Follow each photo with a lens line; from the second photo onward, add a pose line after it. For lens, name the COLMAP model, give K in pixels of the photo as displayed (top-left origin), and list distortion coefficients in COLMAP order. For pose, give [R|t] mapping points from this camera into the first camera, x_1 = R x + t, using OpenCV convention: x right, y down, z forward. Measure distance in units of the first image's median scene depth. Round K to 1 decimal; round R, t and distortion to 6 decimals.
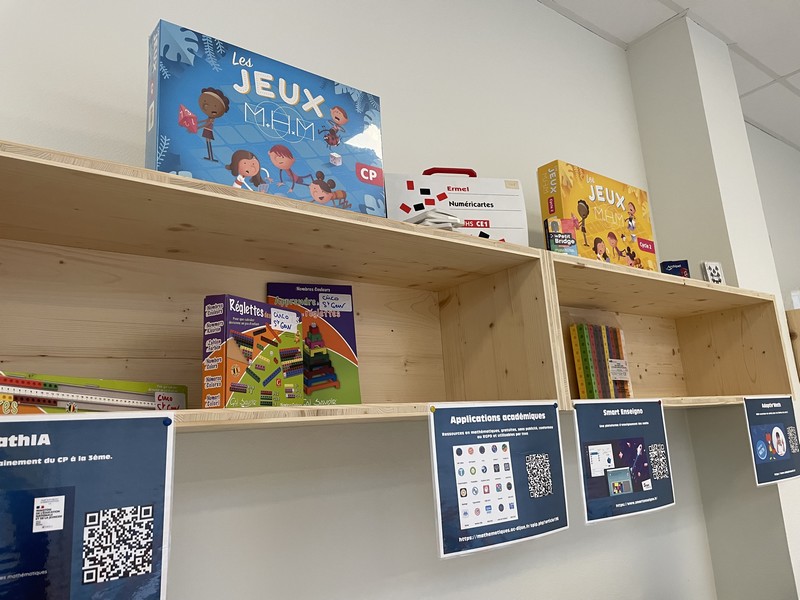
lens RADIAL K [[599.9, 0, 392.0], [0, 599.9, 294.8], [0, 0, 1]] dist [0.054094, -0.056871]
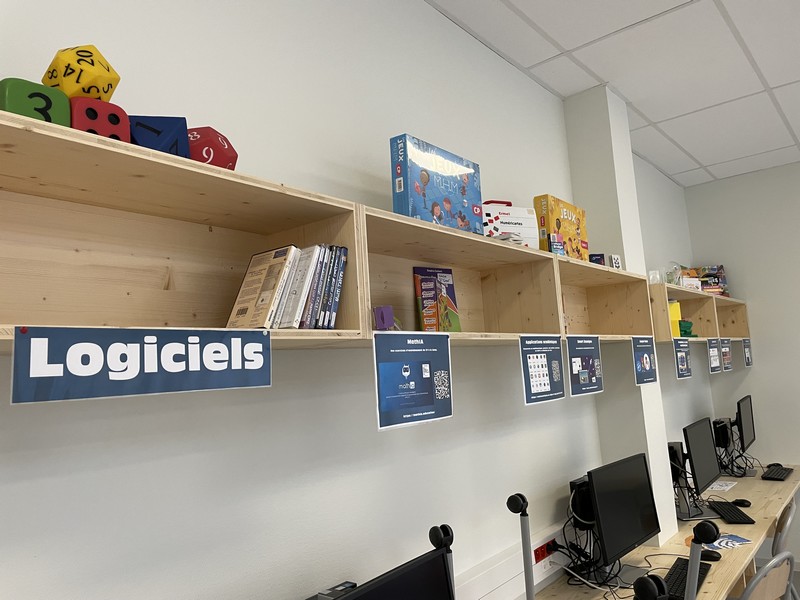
lens RADIAL K [[599.9, 0, 384.1], [0, 599.9, 298.6], [0, 0, 1]] dist [0.054094, -0.056871]
pose [[0.974776, 0.025980, 0.221666, -0.667916], [-0.045838, 0.995333, 0.084915, -0.071591], [-0.218426, -0.092934, 0.971418, -0.692869]]
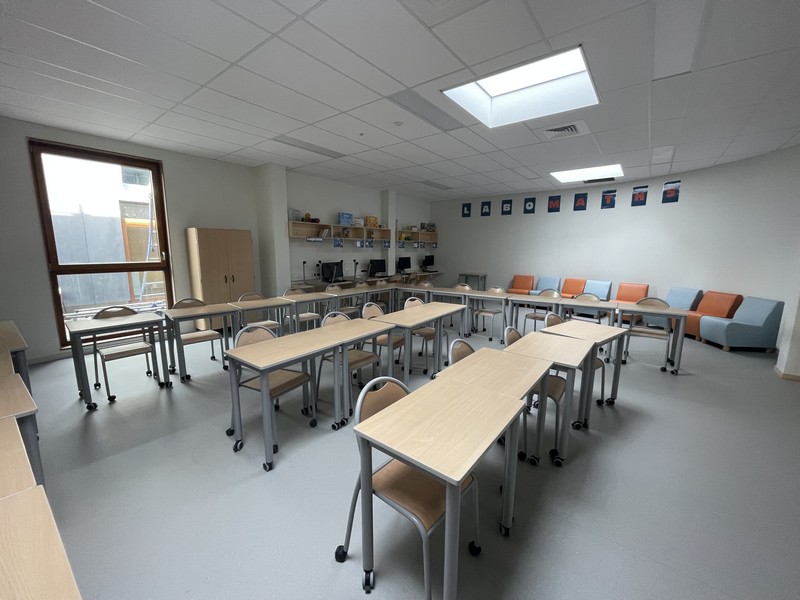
lens RADIAL K [[326.1, 0, 403.1], [0, 326.1, 299.5], [0, 0, 1]] dist [0.011347, 0.000148]
pose [[0.957869, 0.015504, 0.286785, -0.927646], [-0.117800, 0.931891, 0.343078, -1.123930], [-0.261933, -0.362407, 0.894456, -5.998202]]
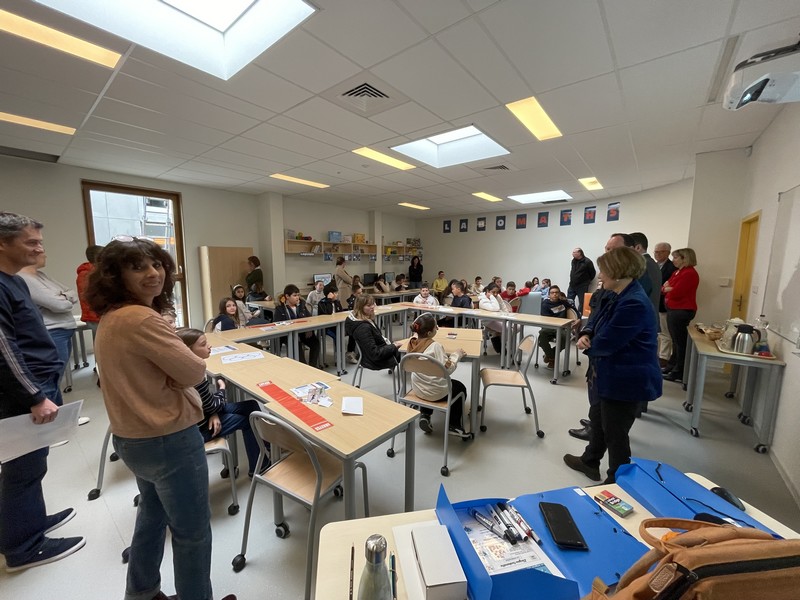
lens RADIAL K [[326.1, 0, 401.0], [0, 326.1, 298.3], [0, 0, 1]] dist [0.011347, 0.000148]
pose [[0.963356, 0.022708, 0.267265, -0.692985], [-0.107539, 0.945521, 0.307288, -1.375579], [-0.245727, -0.324769, 0.913315, -6.979628]]
